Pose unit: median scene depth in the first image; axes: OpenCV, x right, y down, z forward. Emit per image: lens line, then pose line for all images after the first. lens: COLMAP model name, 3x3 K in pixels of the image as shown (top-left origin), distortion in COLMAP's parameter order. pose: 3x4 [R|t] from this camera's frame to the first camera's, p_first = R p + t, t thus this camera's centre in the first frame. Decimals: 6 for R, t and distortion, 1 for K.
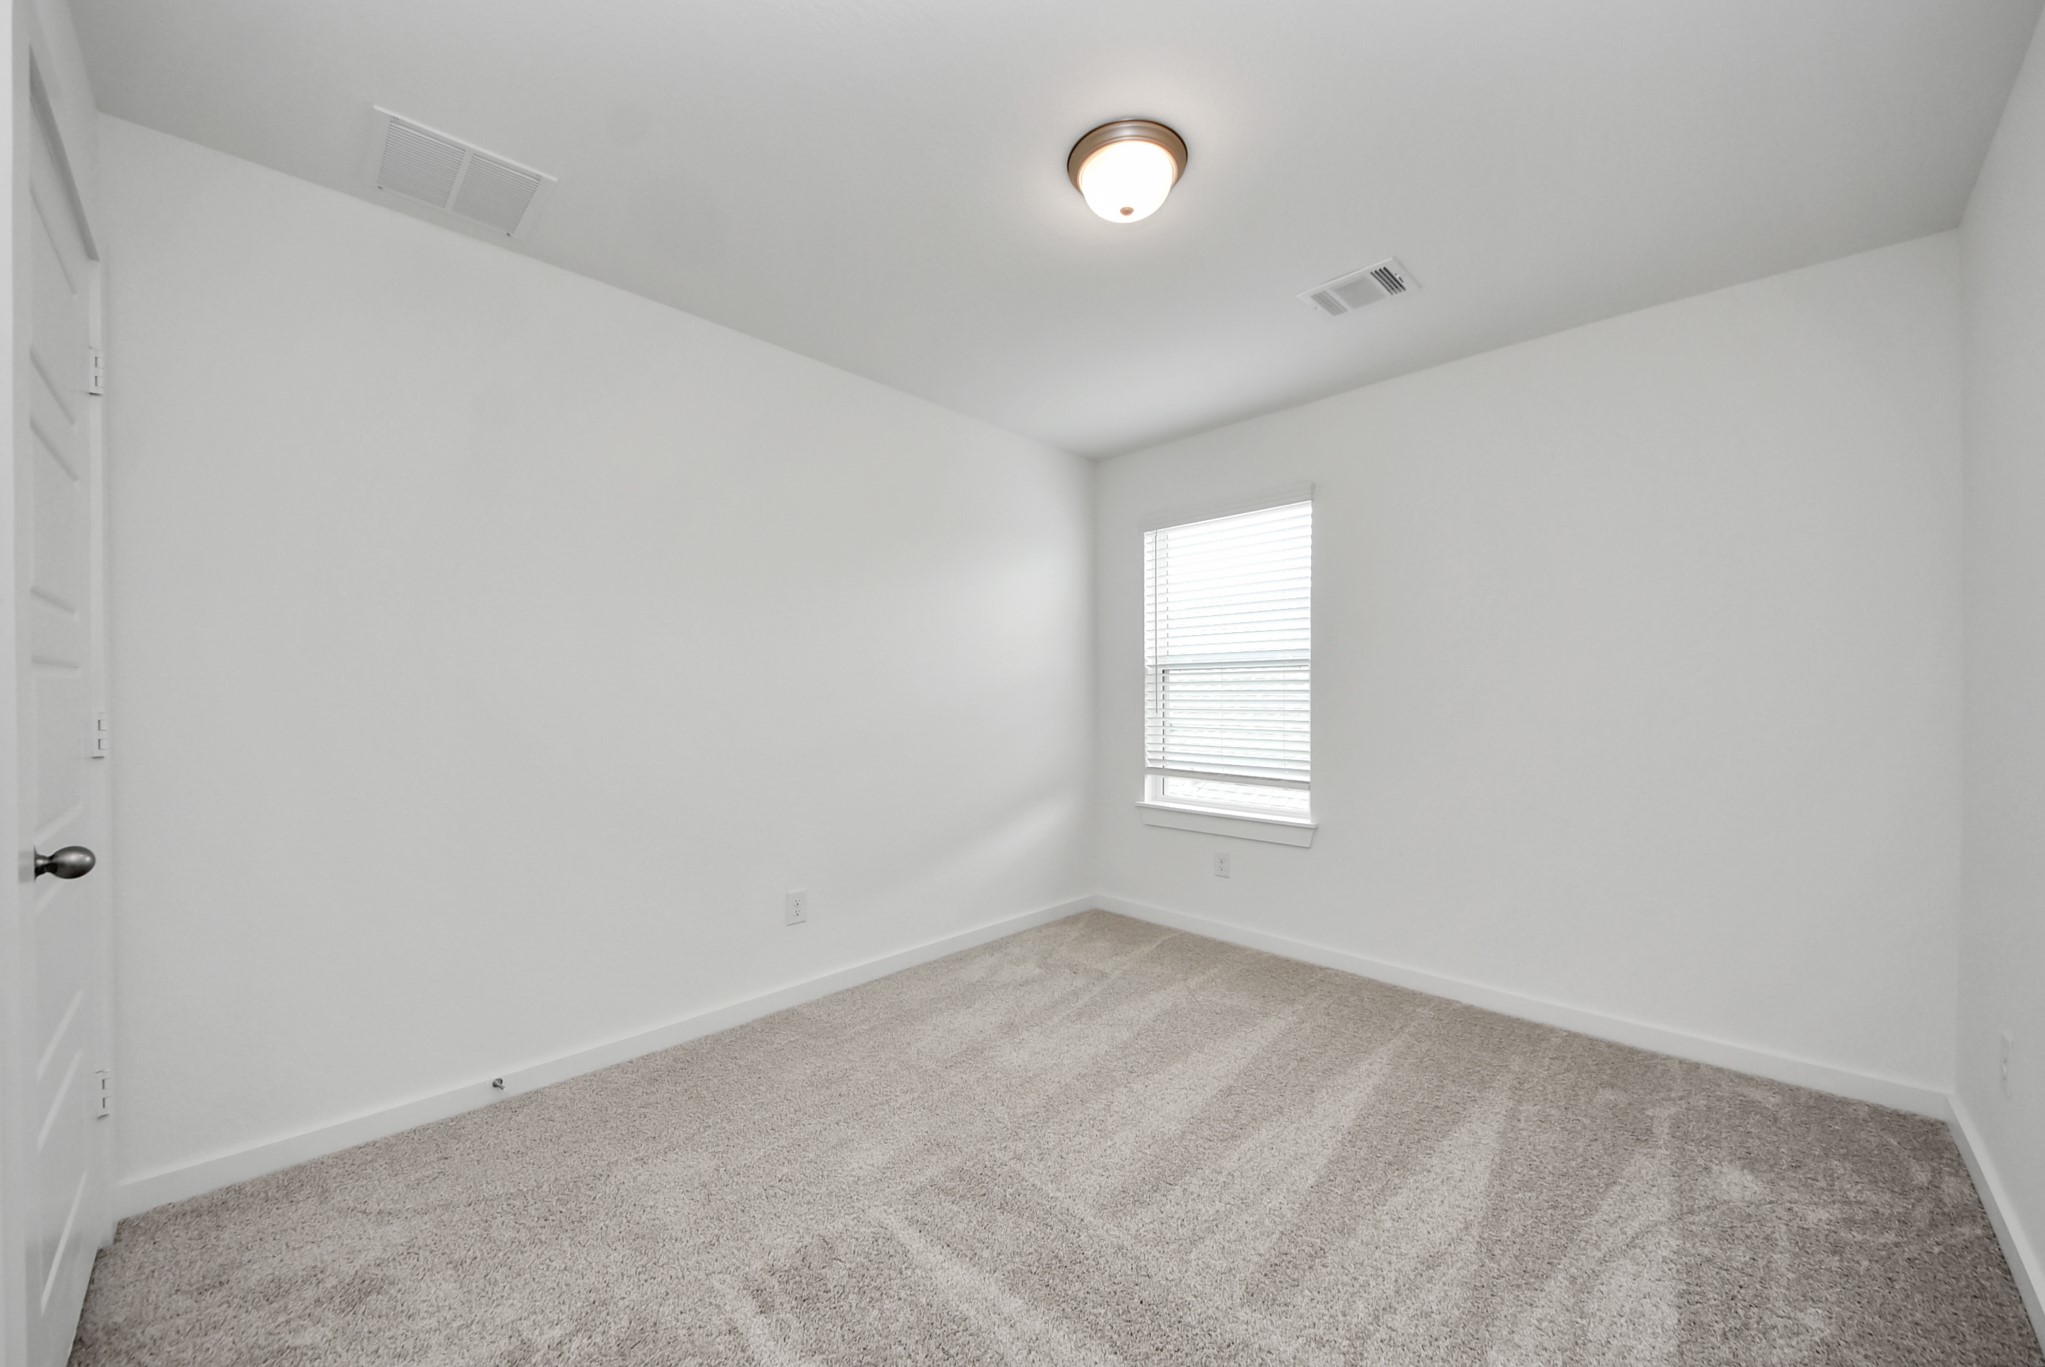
lens RADIAL K [[747.4, 0, 1029.9], [0, 747.4, 696.5], [0, 0, 1]] dist [0.028997, -0.010800]
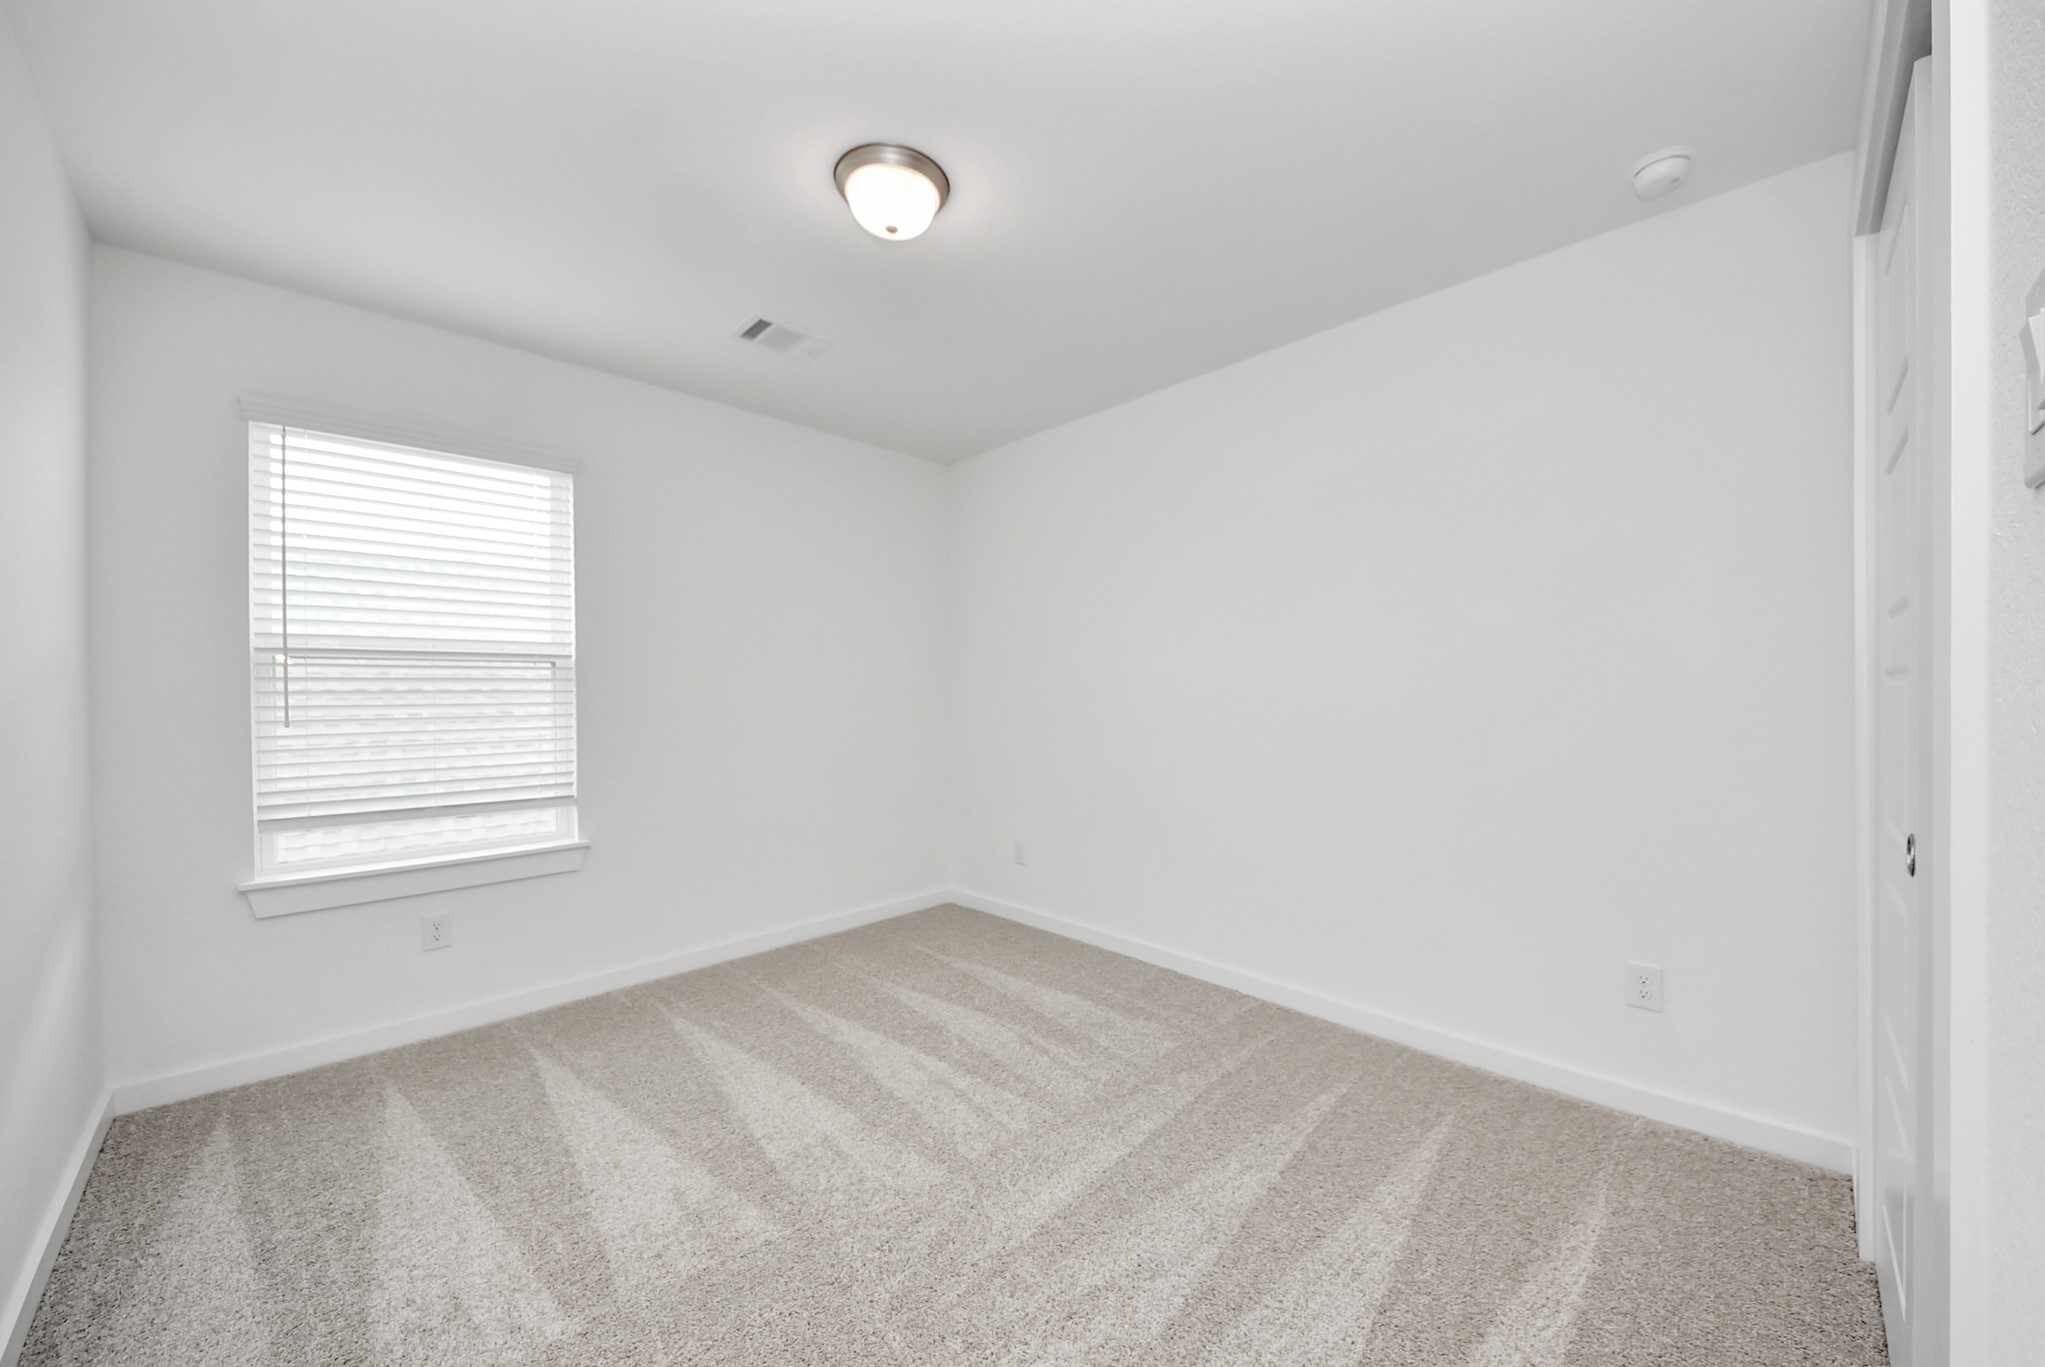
lens RADIAL K [[747.4, 0, 1029.9], [0, 747.4, 696.5], [0, 0, 1]] dist [0.028997, -0.010800]
pose [[0.027723, 0.002920, 0.999611, -0.502032], [0.010612, 0.999939, -0.003216, 0.006004], [-0.999559, 0.010697, 0.027690, 0.440643]]
